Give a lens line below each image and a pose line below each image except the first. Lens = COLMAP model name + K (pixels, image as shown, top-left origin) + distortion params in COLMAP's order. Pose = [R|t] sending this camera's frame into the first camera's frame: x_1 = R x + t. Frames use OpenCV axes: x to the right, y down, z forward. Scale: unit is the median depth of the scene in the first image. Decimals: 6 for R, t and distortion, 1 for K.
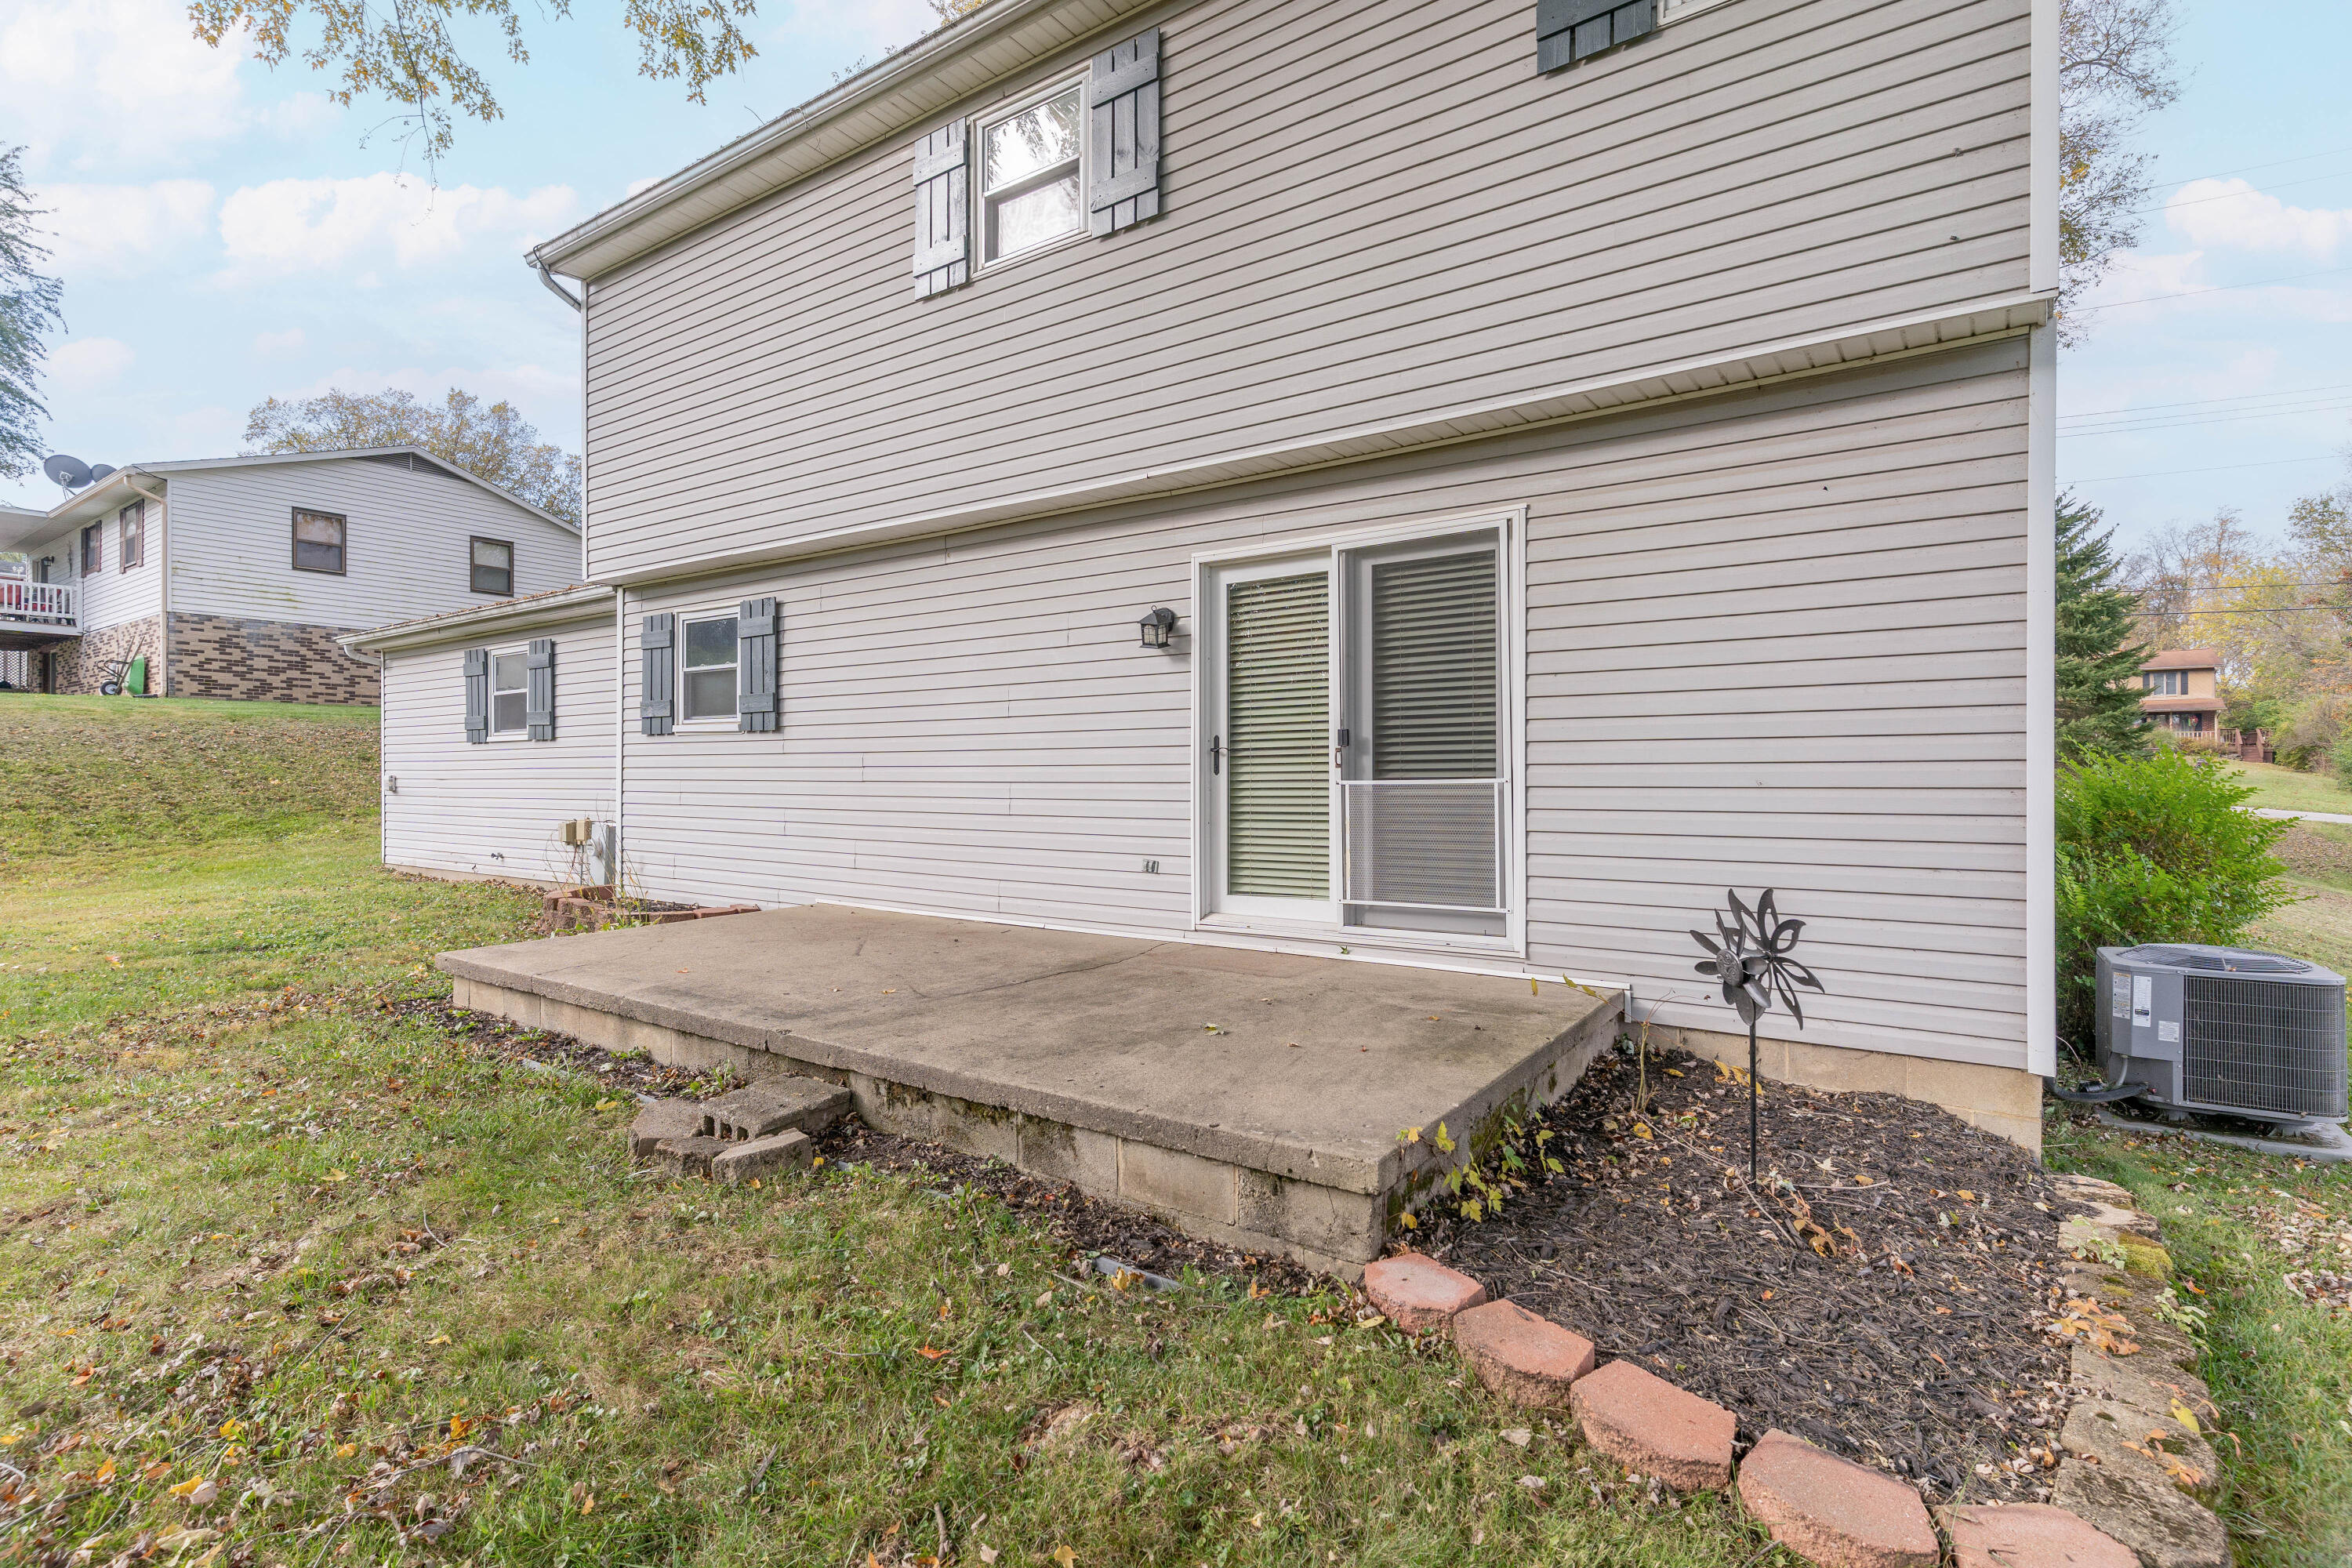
lens RADIAL K [[1129.2, 0, 1177.0], [0, 1129.2, 774.1], [0, 0, 1]] dist [0.003013, 0.000428]
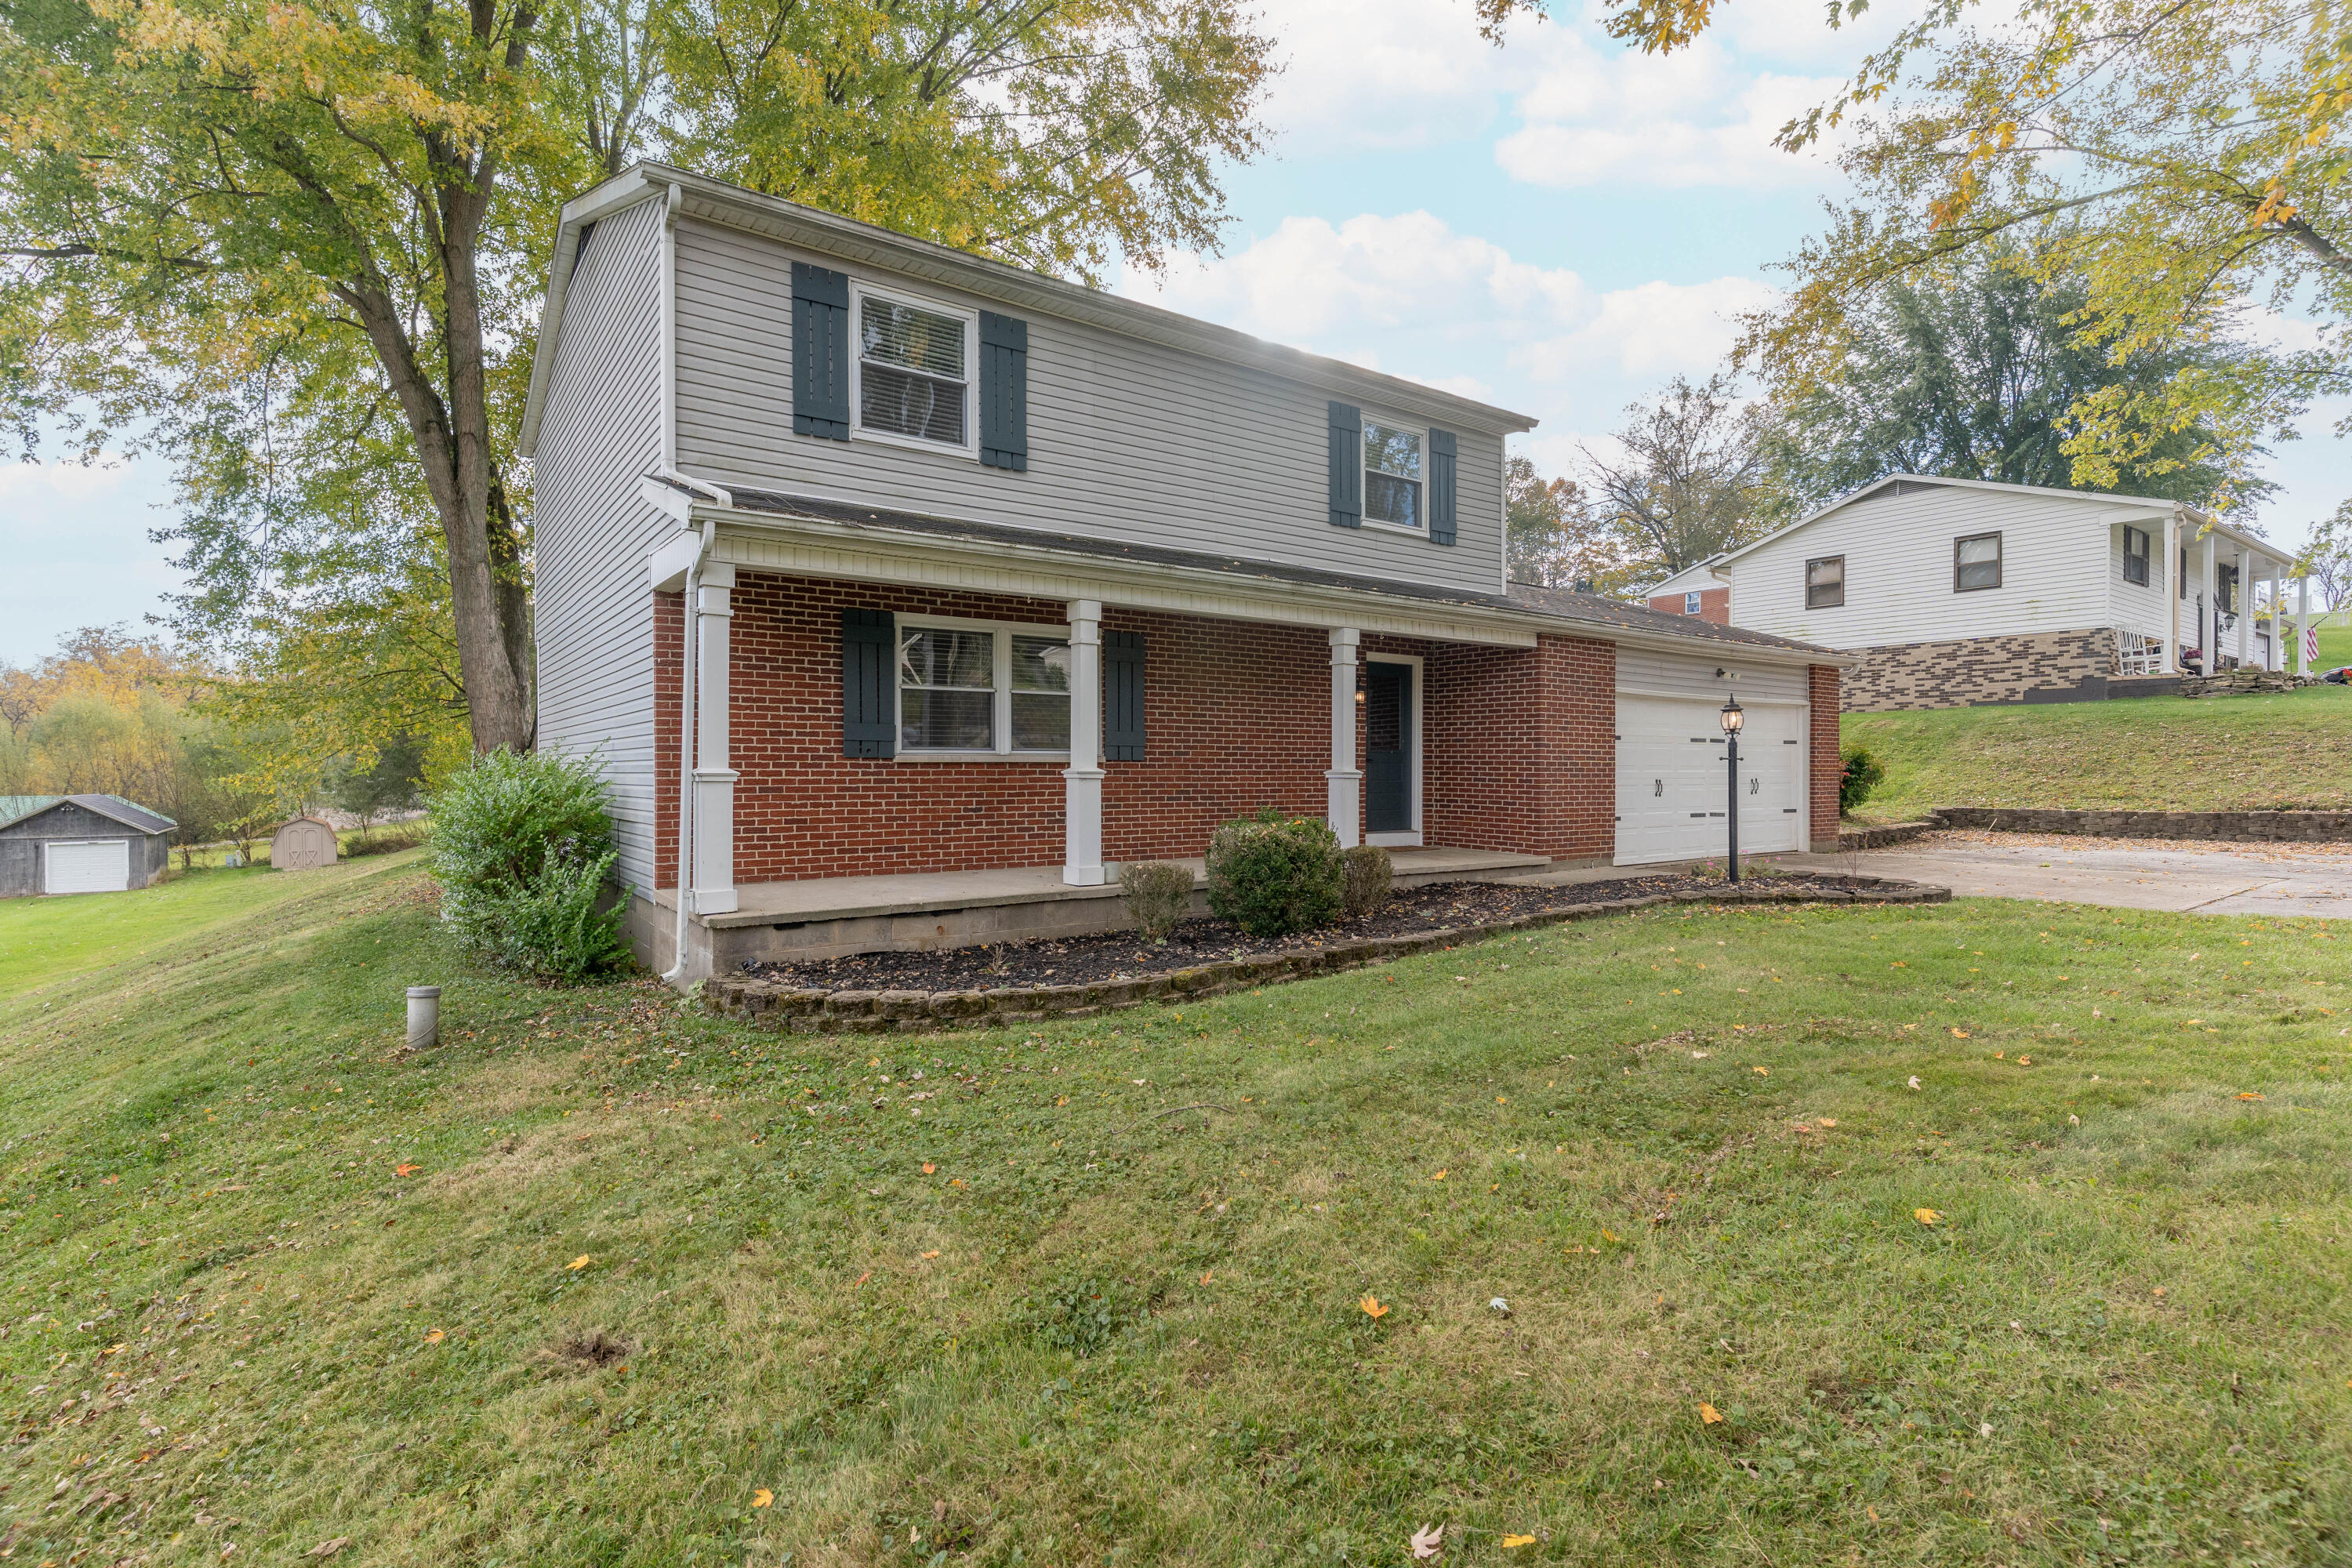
lens RADIAL K [[1129.2, 0, 1178.9], [0, 1129.2, 781.1], [0, 0, 1]] dist [0.003013, 0.000428]
pose [[-0.327240, -0.001589, -0.944940, 0.669740], [0.000357, 0.999998, -0.001805, 0.012512], [0.944941, -0.000928, -0.327239, 0.784576]]
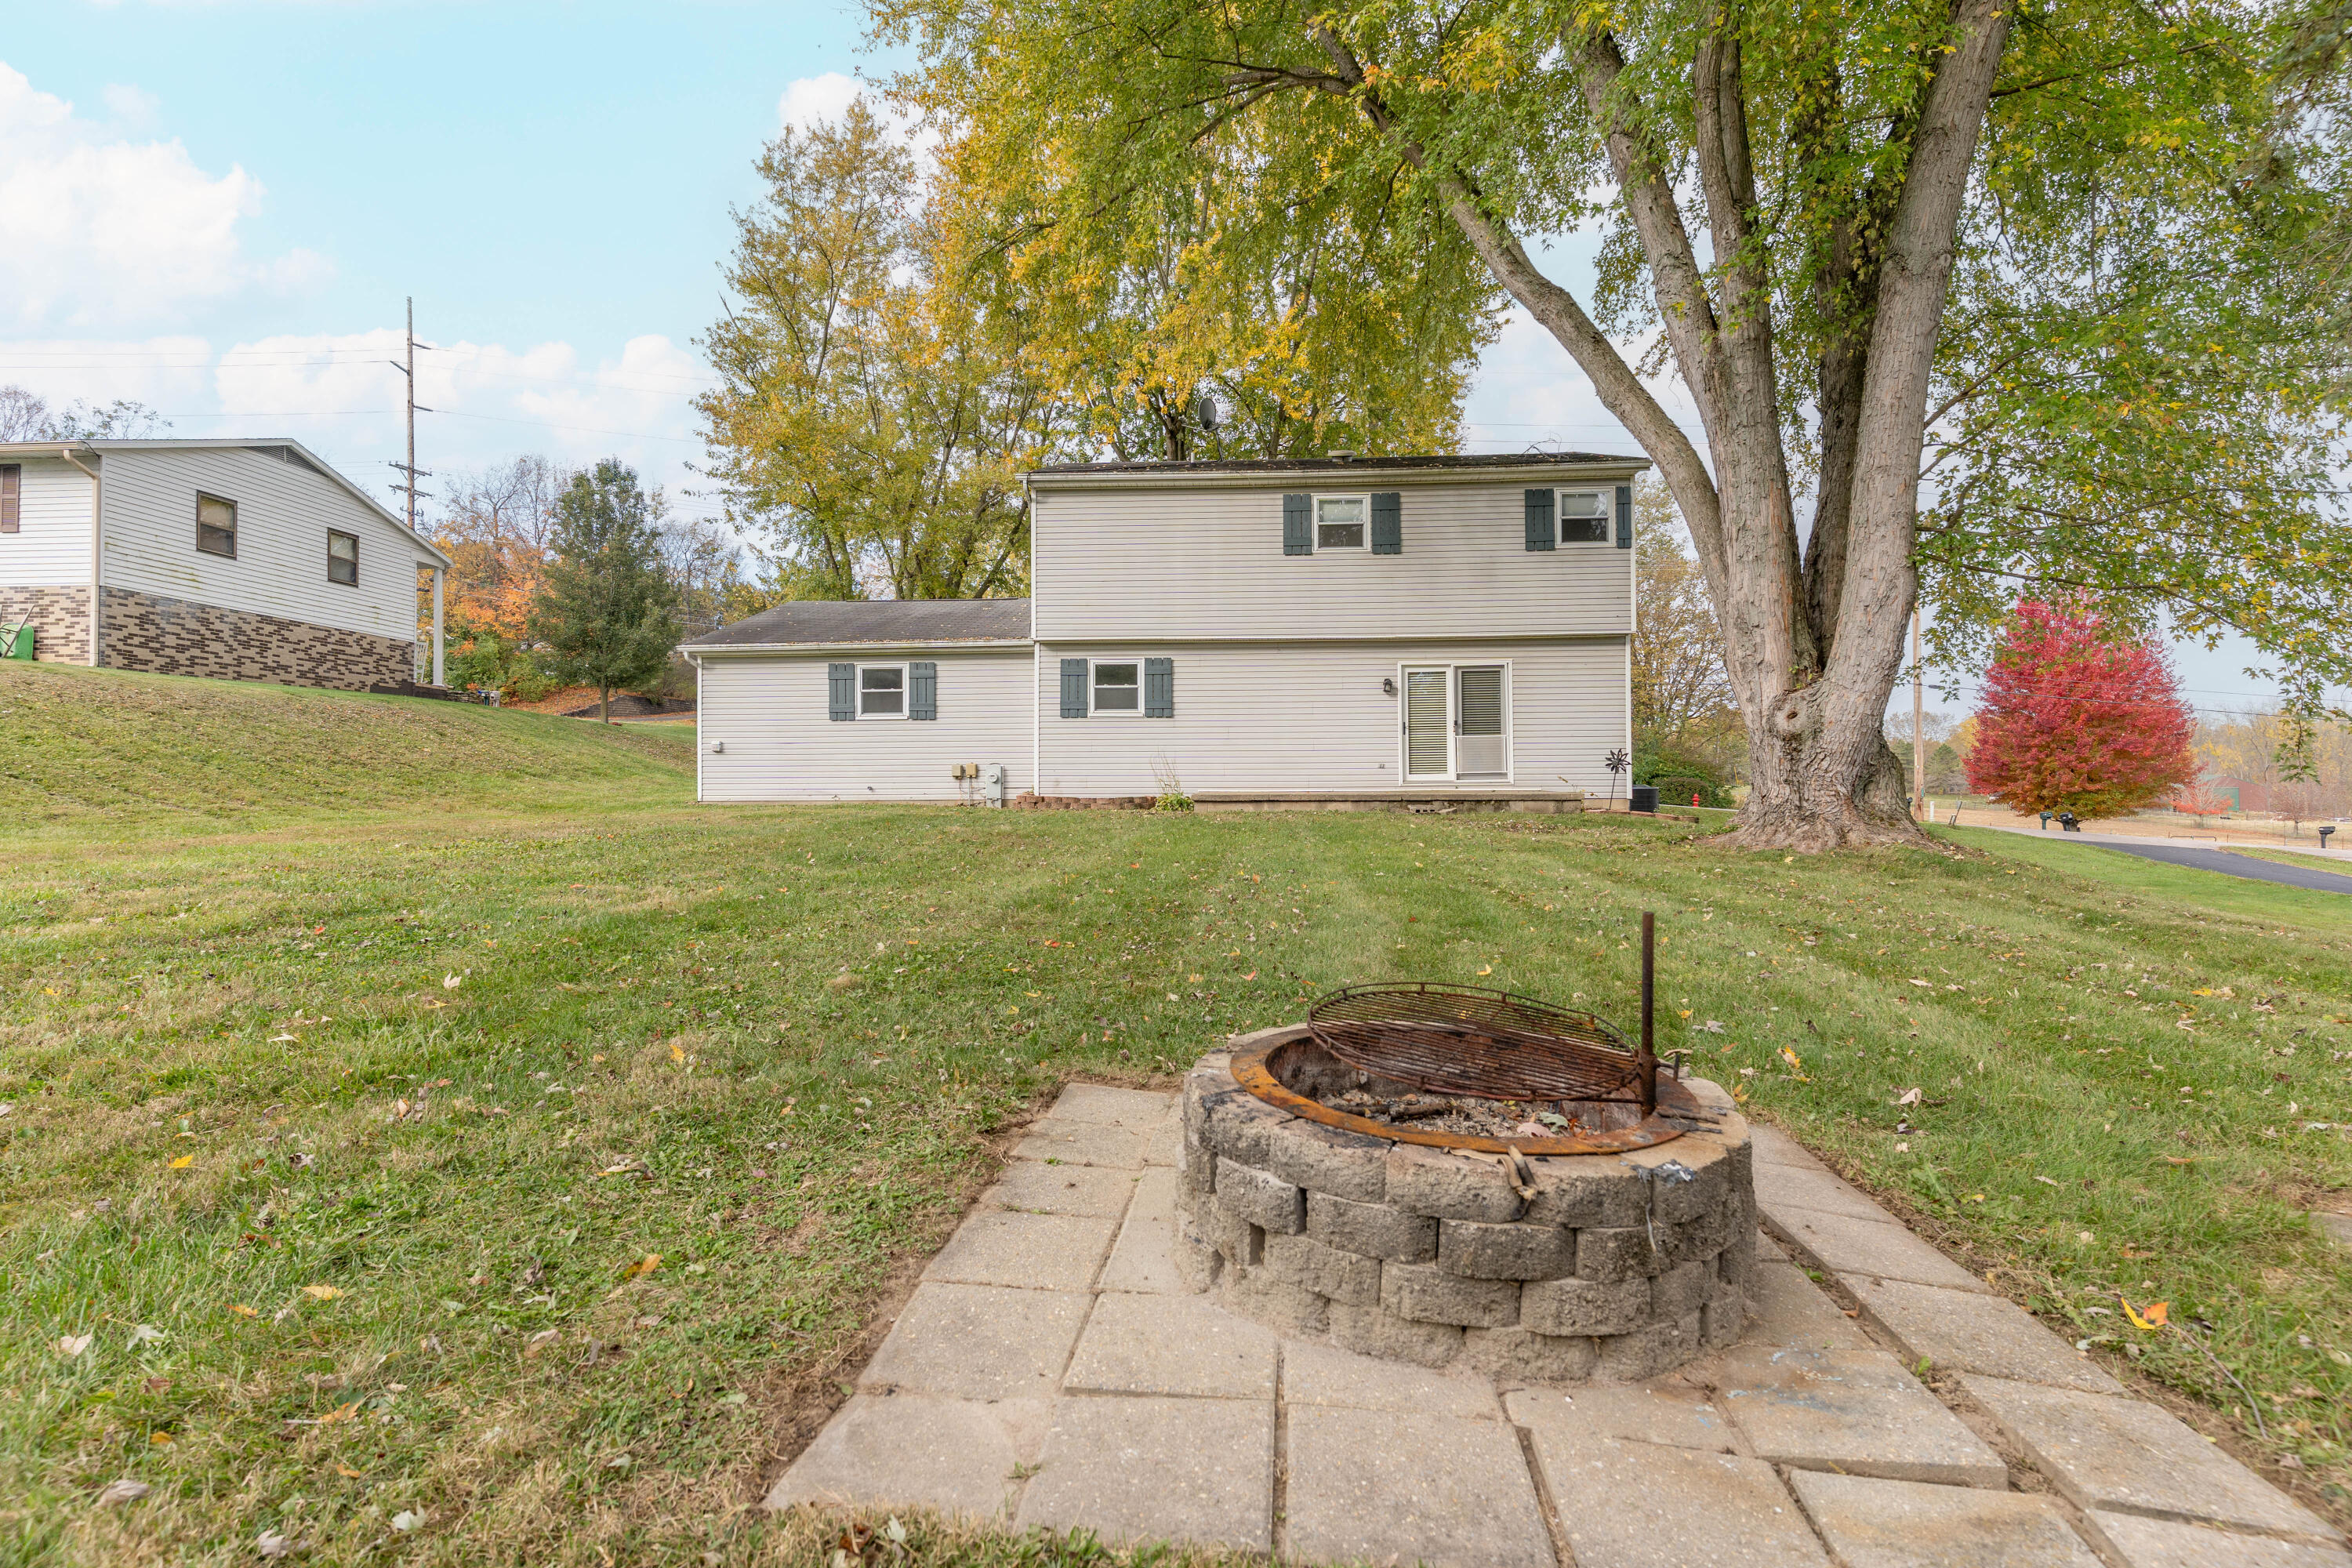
lens RADIAL K [[1129.2, 0, 1179.1], [0, 1129.2, 791.0], [0, 0, 1]] dist [0.003013, 0.000428]
pose [[0.862201, -0.001735, 0.506563, -0.555682], [0.001765, 0.999998, 0.000422, 0.041050], [-0.506563, 0.000531, 0.862203, -0.359483]]
